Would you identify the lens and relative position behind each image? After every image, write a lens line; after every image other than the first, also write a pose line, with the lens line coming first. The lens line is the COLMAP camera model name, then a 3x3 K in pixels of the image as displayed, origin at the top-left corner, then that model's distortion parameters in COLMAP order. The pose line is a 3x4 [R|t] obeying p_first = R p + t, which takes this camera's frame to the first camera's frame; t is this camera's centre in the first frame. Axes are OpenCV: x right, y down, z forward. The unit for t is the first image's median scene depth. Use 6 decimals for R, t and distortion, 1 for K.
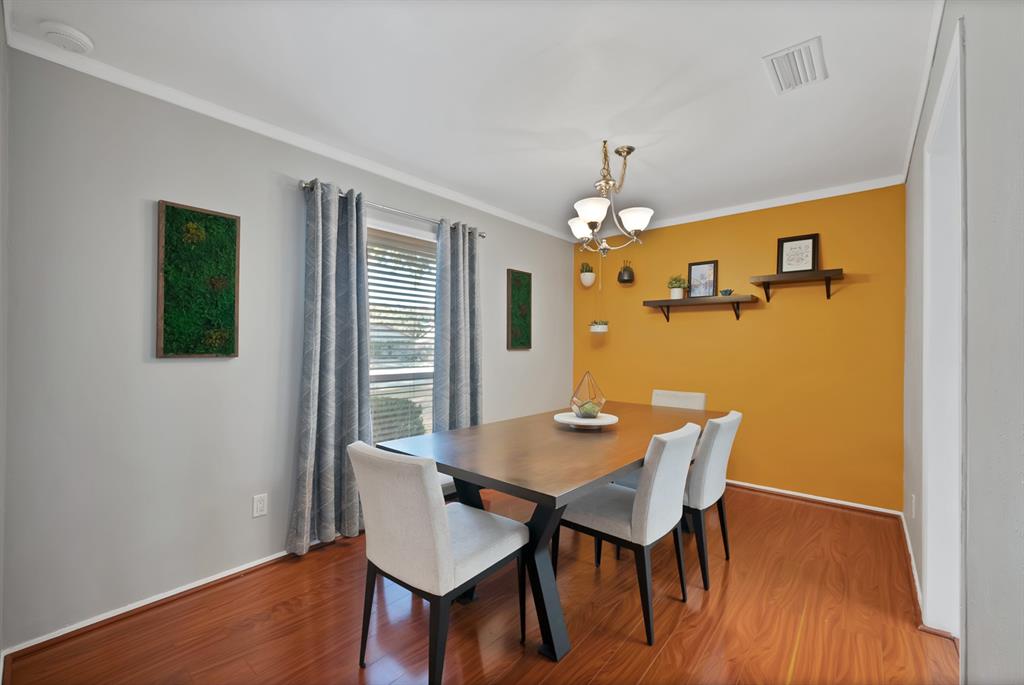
lens RADIAL K [[426.5, 0, 516.2], [0, 426.5, 346.3], [0, 0, 1]] dist [-0.001770, 0.000036]
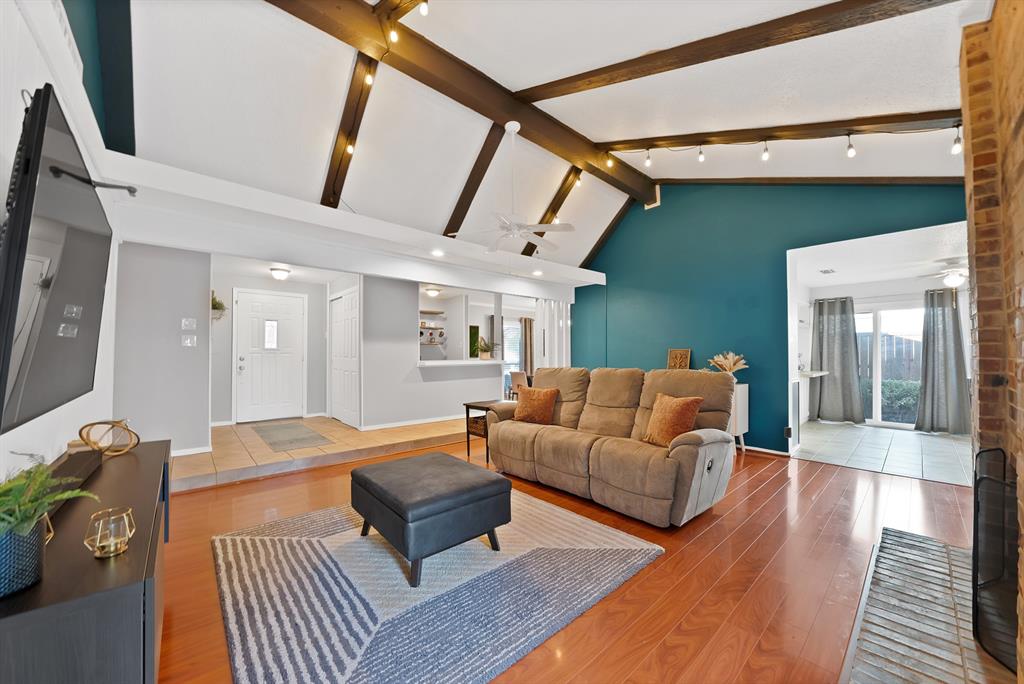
lens RADIAL K [[382.8, 0, 527.0], [0, 382.8, 353.0], [0, 0, 1]] dist [-0.011706, -0.000005]
pose [[0.994088, -0.010703, -0.108047, 0.203382], [0.010051, 0.999928, -0.006581, 0.014095], [0.108110, 0.005457, 0.994124, -2.112541]]
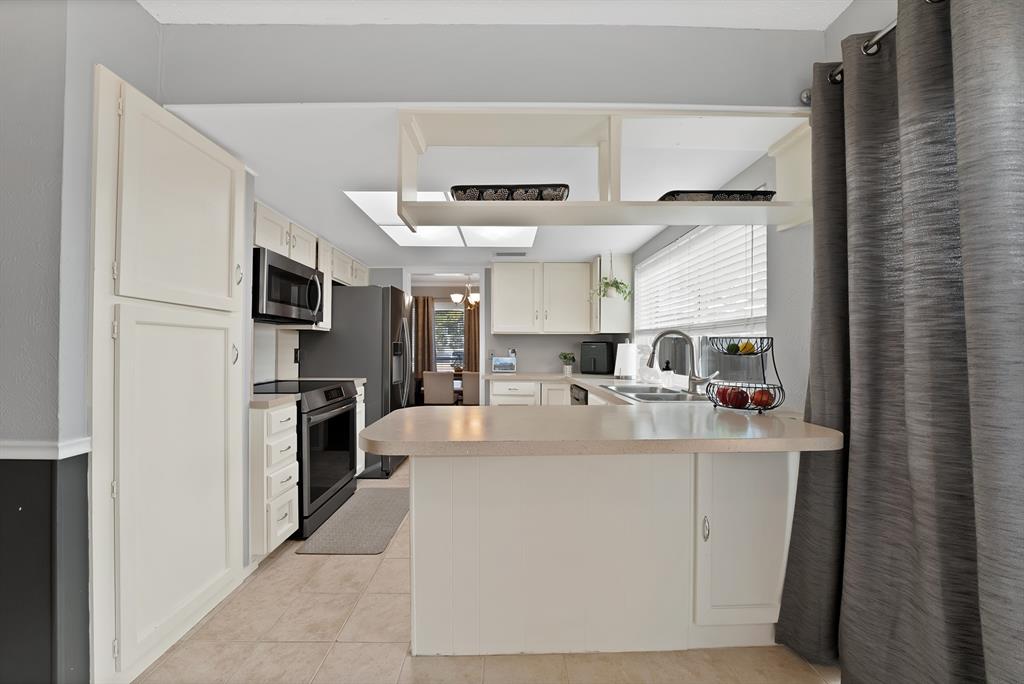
lens RADIAL K [[371.6, 0, 514.6], [0, 371.6, 344.6], [0, 0, 1]] dist [-0.021337, 0.000033]
pose [[0.663424, -0.013890, -0.748115, 1.784532], [0.006582, 0.999897, -0.012728, 0.033276], [0.748215, 0.003520, 0.663447, -0.205142]]
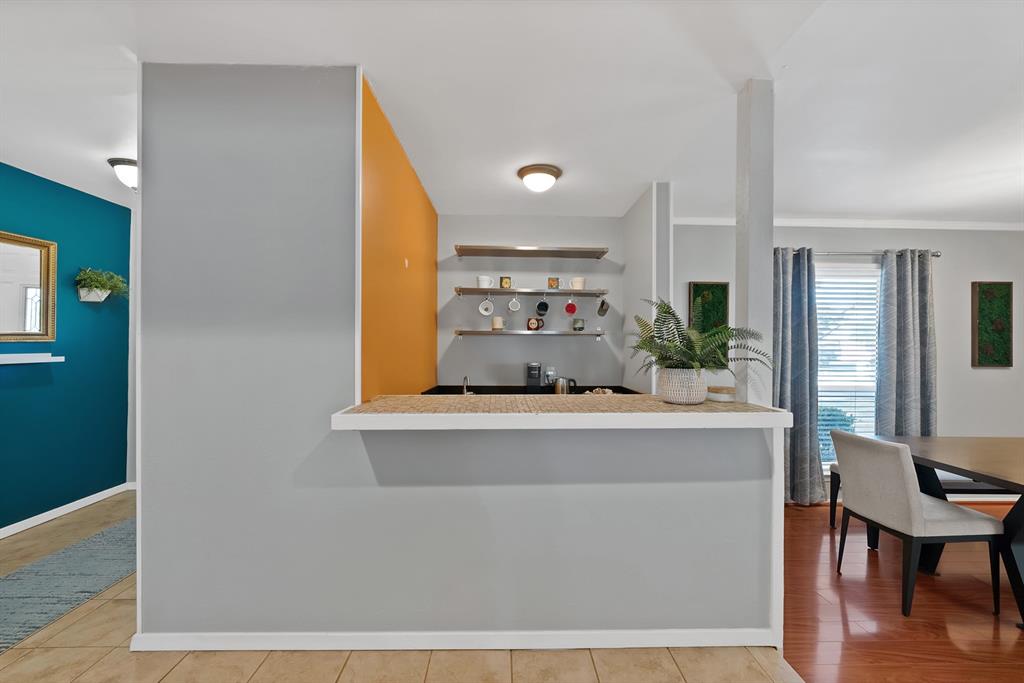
lens RADIAL K [[424.1, 0, 505.6], [0, 424.1, 343.0], [0, 0, 1]] dist [-0.000637, 0.000562]
pose [[0.666306, -0.002021, -0.745676, -0.011012], [-0.006838, 0.999938, -0.008821, -0.036694], [0.745647, 0.010976, 0.666250, -0.473183]]
